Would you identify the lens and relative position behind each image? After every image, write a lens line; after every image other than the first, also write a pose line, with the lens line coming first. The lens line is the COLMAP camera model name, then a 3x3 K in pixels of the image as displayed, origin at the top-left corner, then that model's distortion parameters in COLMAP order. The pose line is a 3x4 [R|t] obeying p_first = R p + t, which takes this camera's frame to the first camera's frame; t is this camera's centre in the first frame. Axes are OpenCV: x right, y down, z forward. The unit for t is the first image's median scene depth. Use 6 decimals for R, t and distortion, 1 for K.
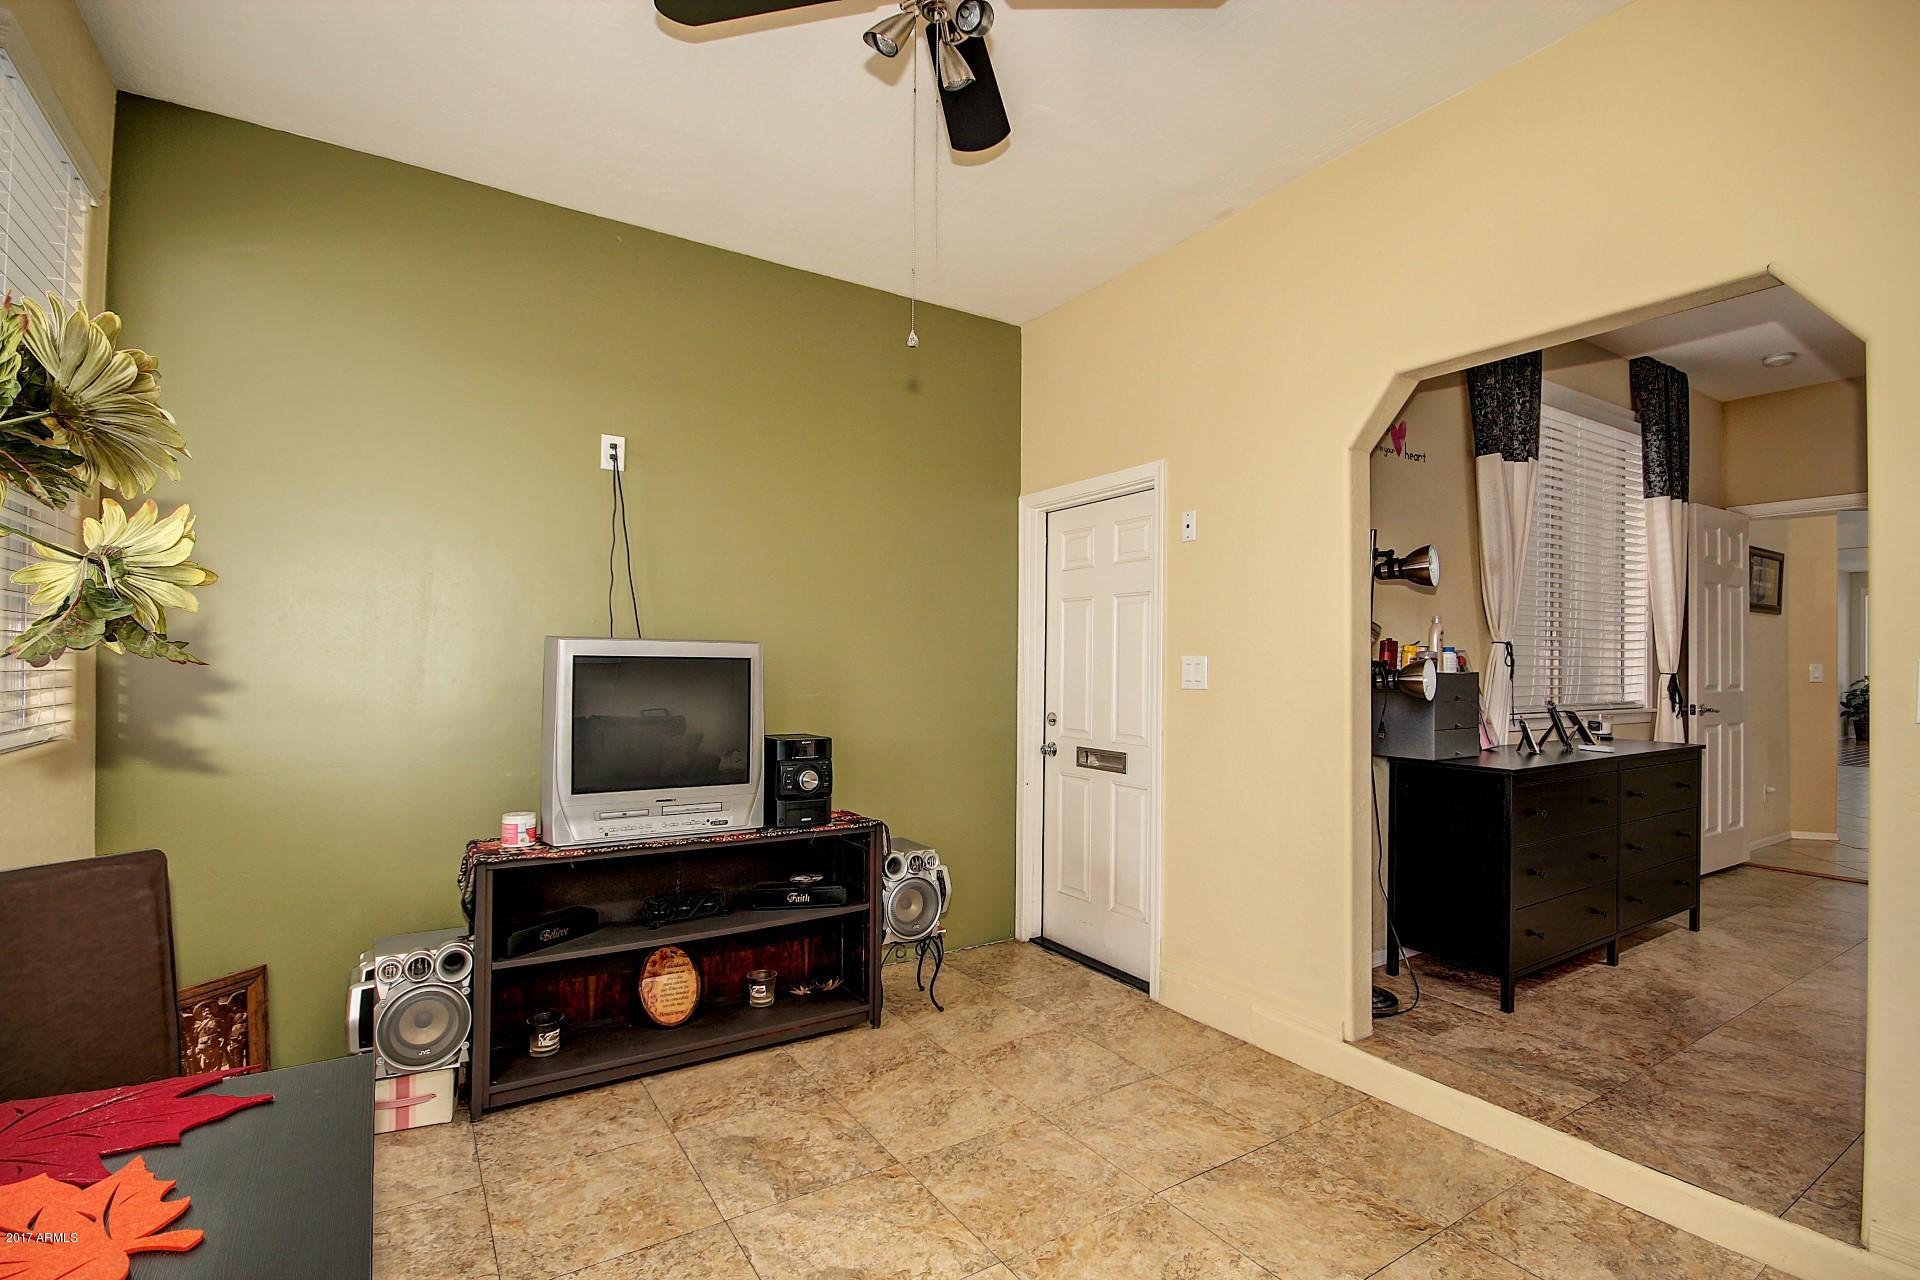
lens RADIAL K [[898.0, 0, 950.7], [0, 898.0, 657.3], [0, 0, 1]] dist [0.004517, -0.009222]
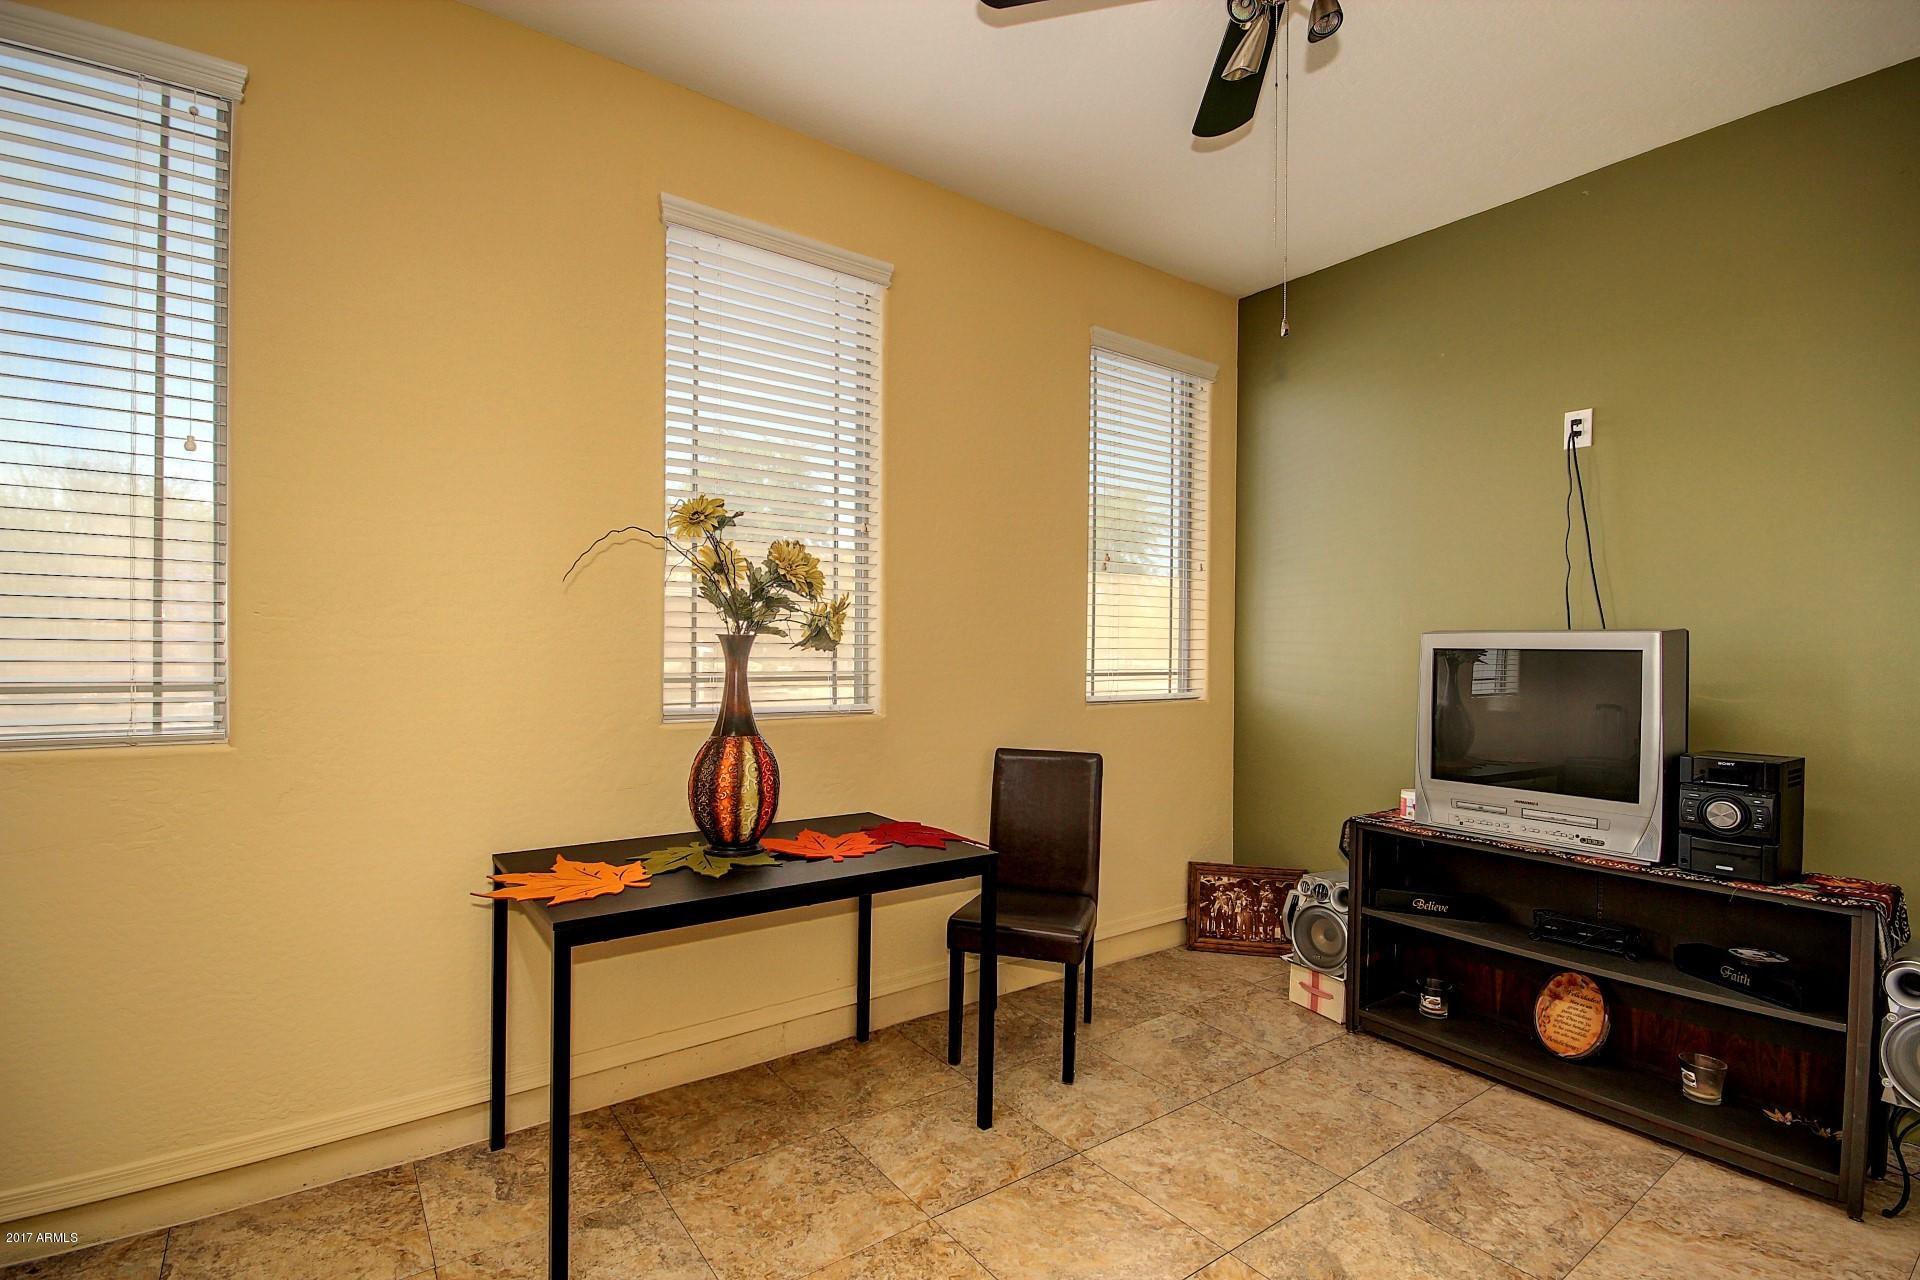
lens RADIAL K [[898.0, 0, 951.8], [0, 898.0, 642.9], [0, 0, 1]] dist [0.004517, -0.009222]
pose [[0.033610, -0.016475, -0.999299, 0.576529], [0.004300, 0.999857, -0.016340, 0.005417], [0.999426, -0.003747, 0.033676, 0.357287]]
